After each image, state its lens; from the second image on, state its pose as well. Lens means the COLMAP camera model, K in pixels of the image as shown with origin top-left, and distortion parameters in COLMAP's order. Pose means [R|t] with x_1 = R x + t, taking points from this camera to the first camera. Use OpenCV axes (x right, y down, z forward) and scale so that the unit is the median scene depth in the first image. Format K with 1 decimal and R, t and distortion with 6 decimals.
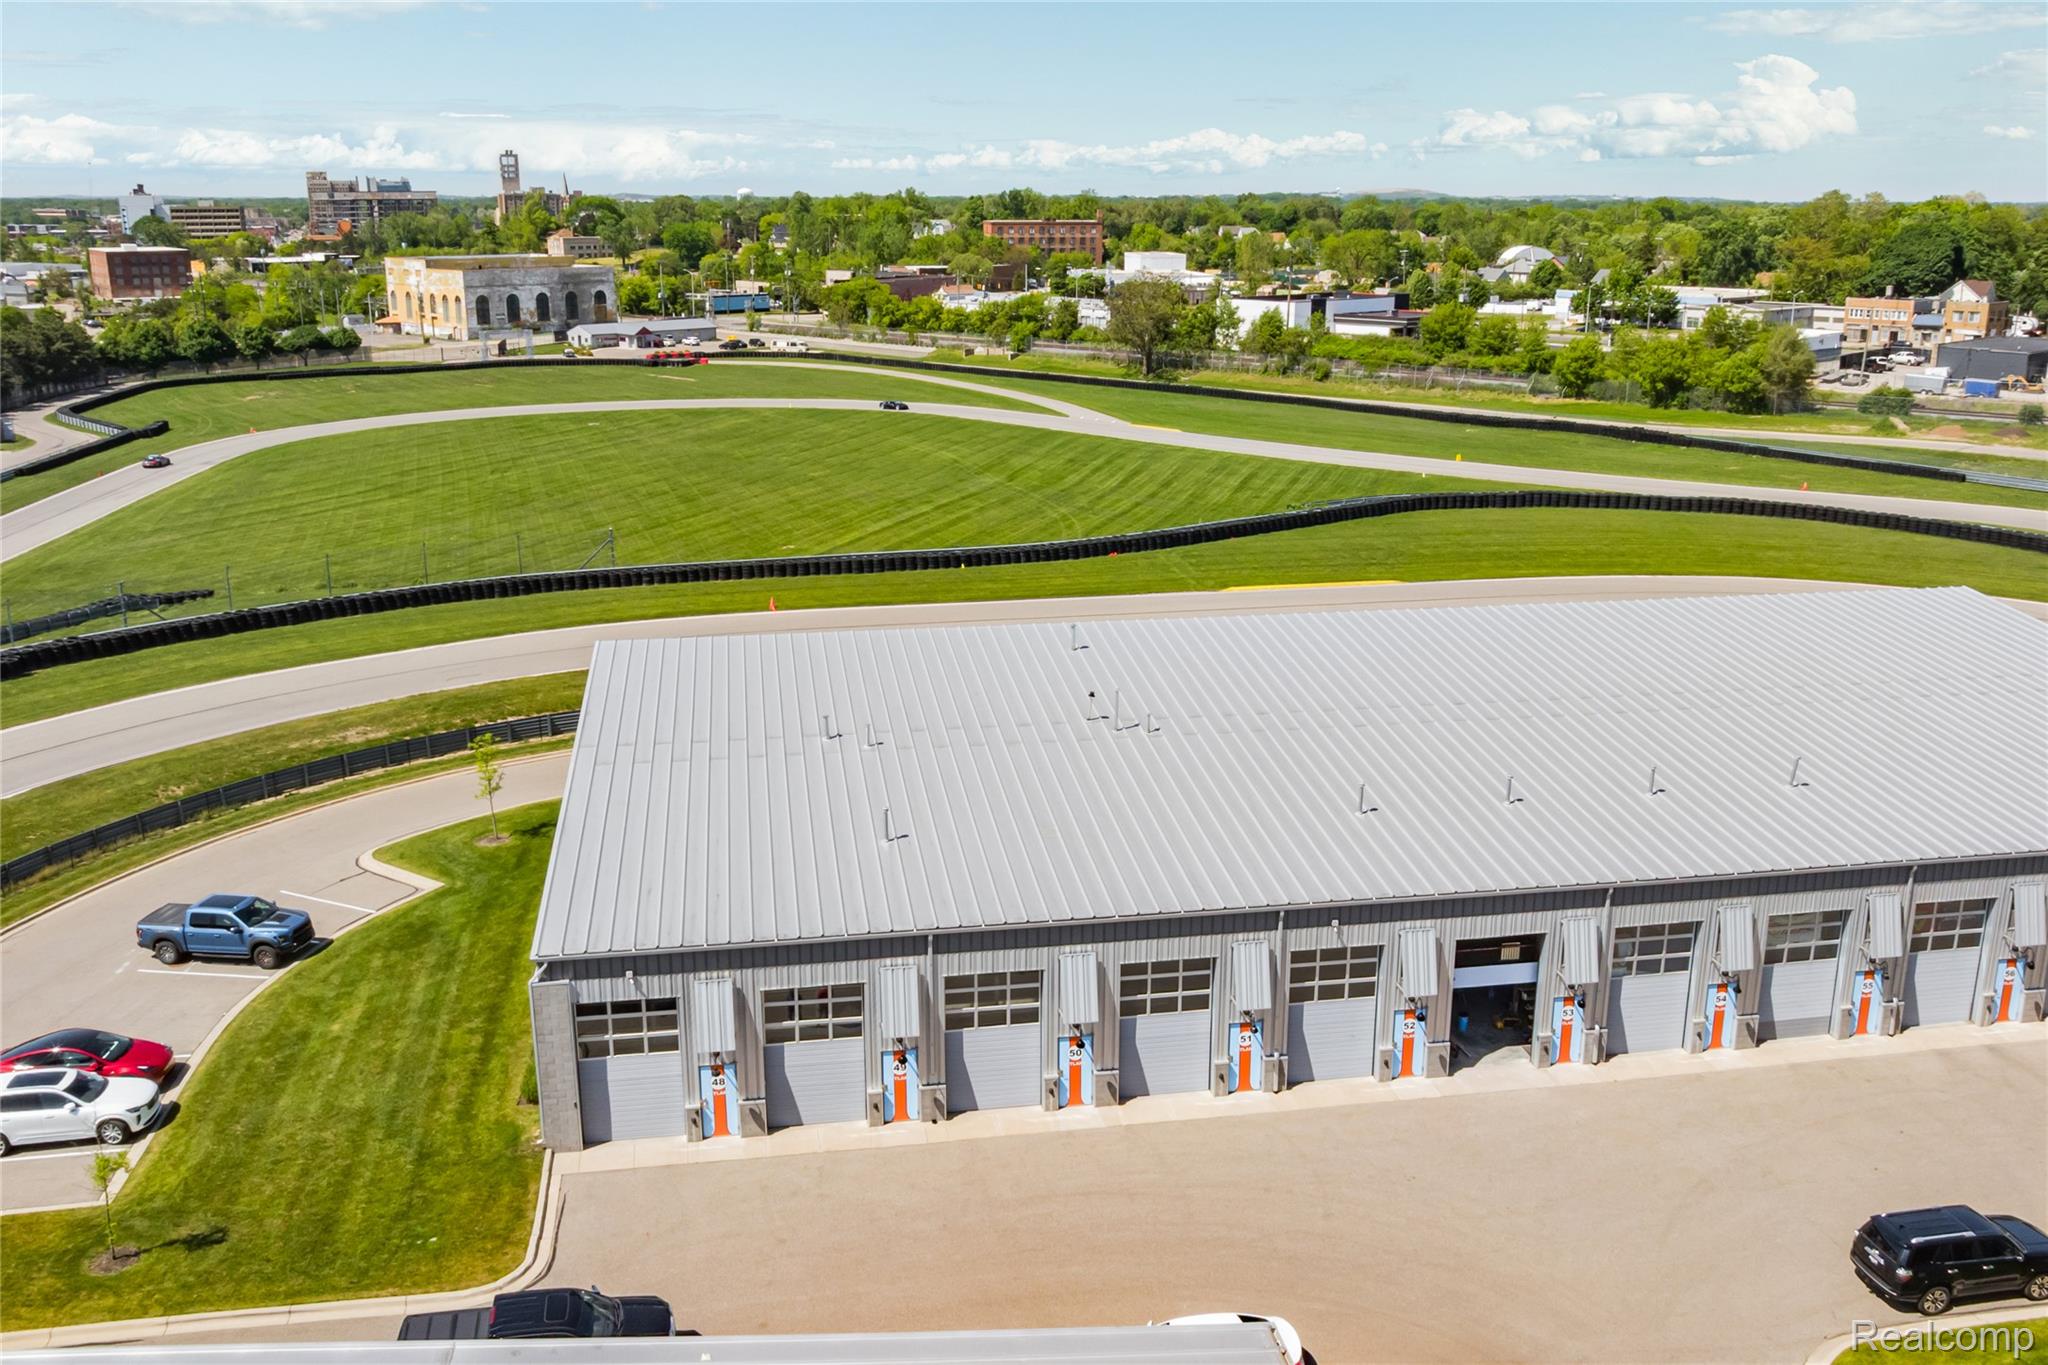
lens RADIAL K [[1710.0, 0, 1030.6], [0, 1710.0, 658.2], [0, 0, 1]] dist [-0.010749, -0.035526]
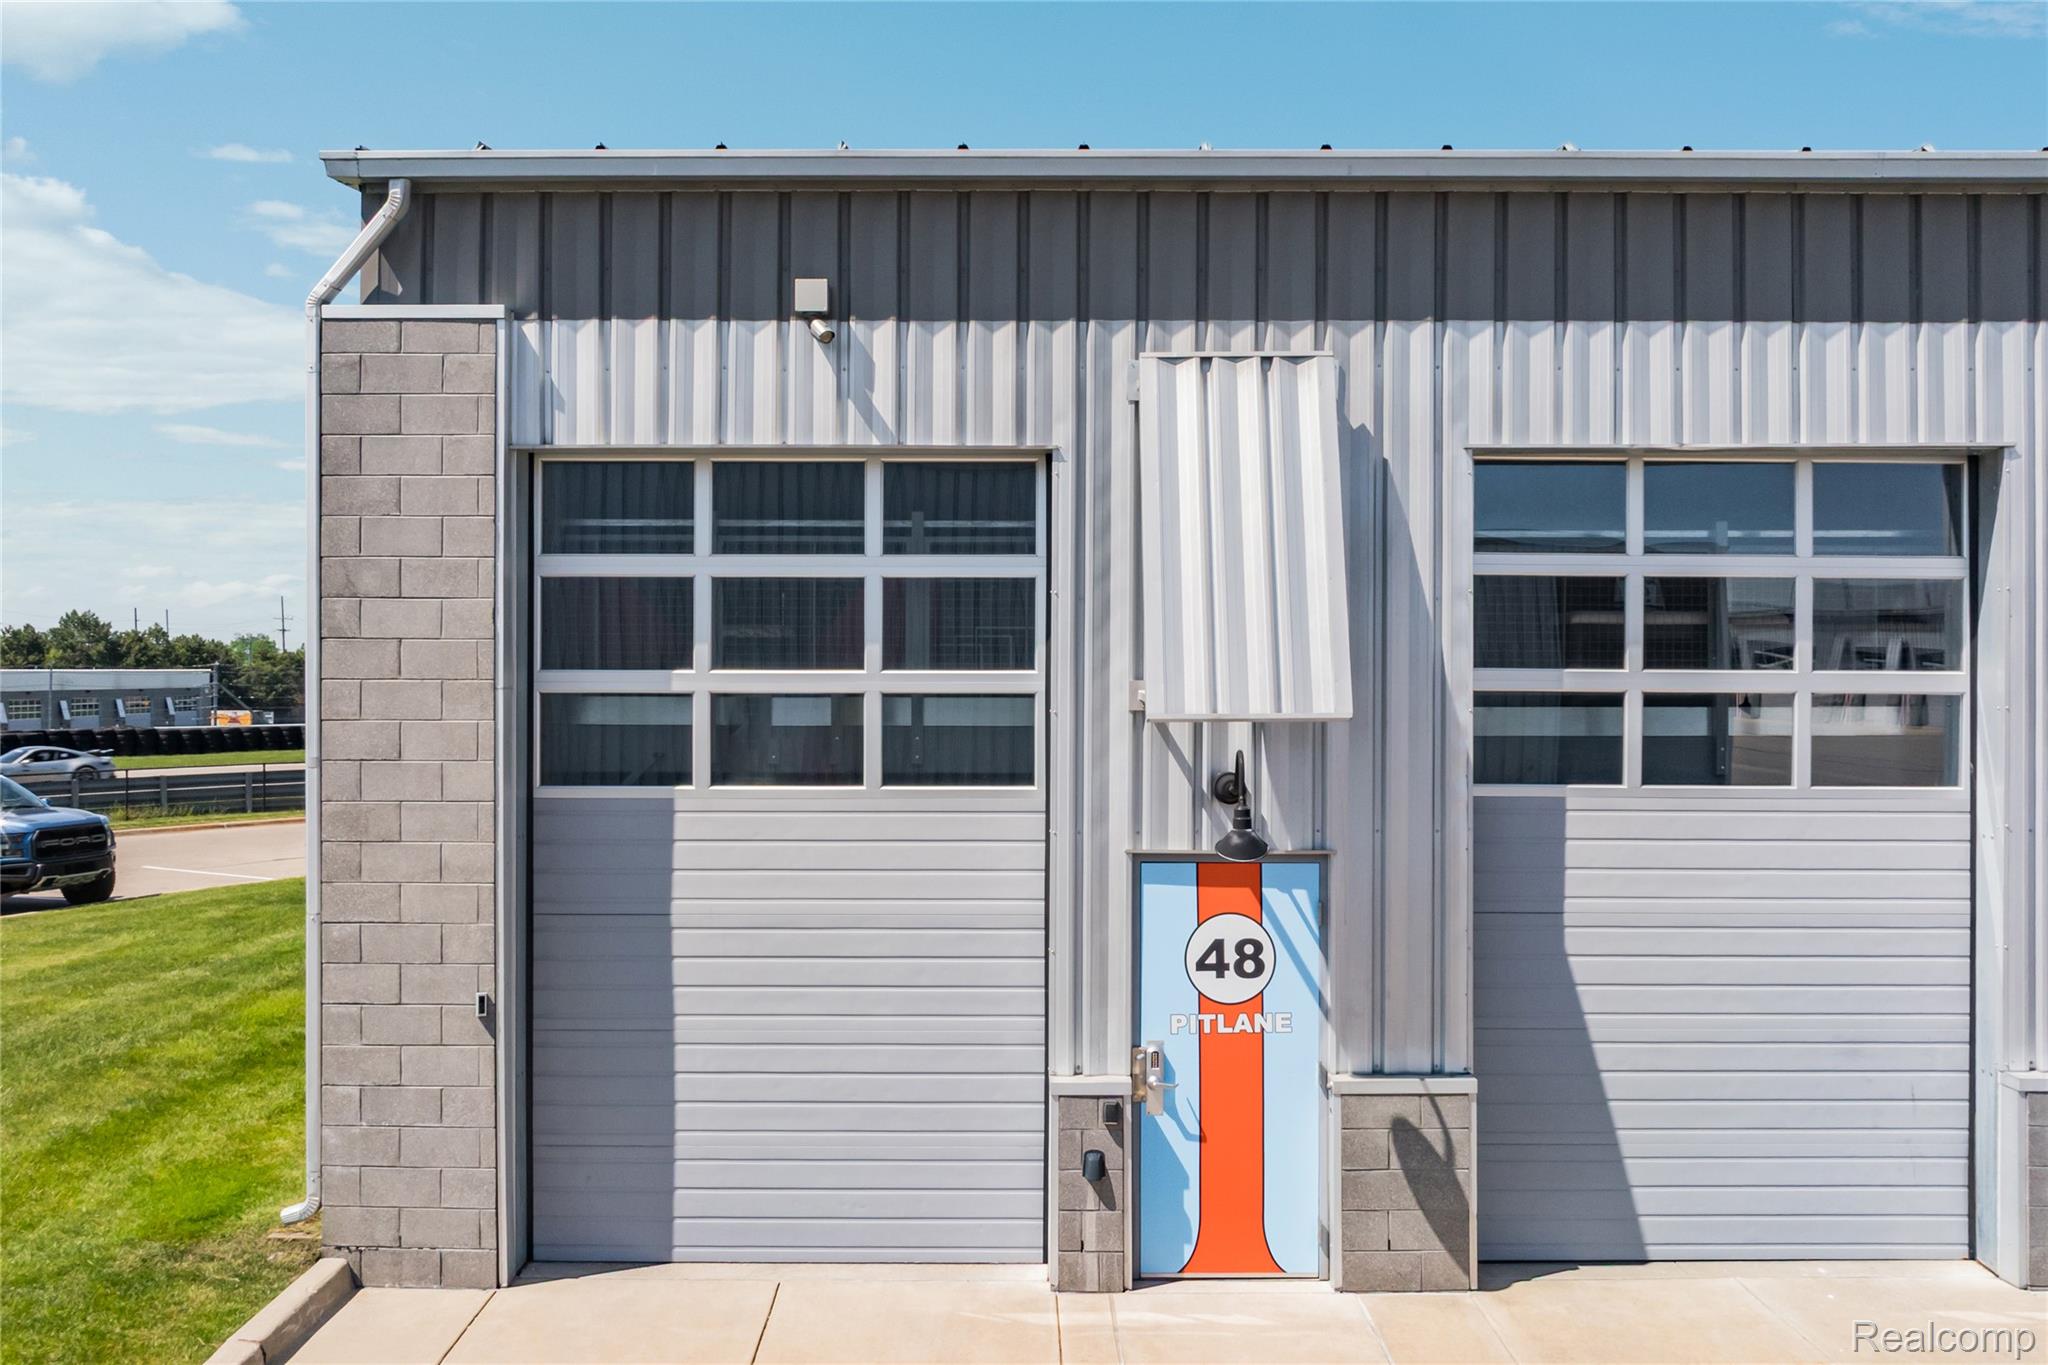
lens RADIAL K [[1710.0, 0, 1030.6], [0, 1710.0, 658.2], [0, 0, 1]] dist [-0.010749, -0.035526]
pose [[0.986163, -0.001025, -0.165778, -0.023613], [-0.042921, 0.964307, -0.261285, 0.036322], [0.160129, 0.264785, 0.950920, 0.109945]]
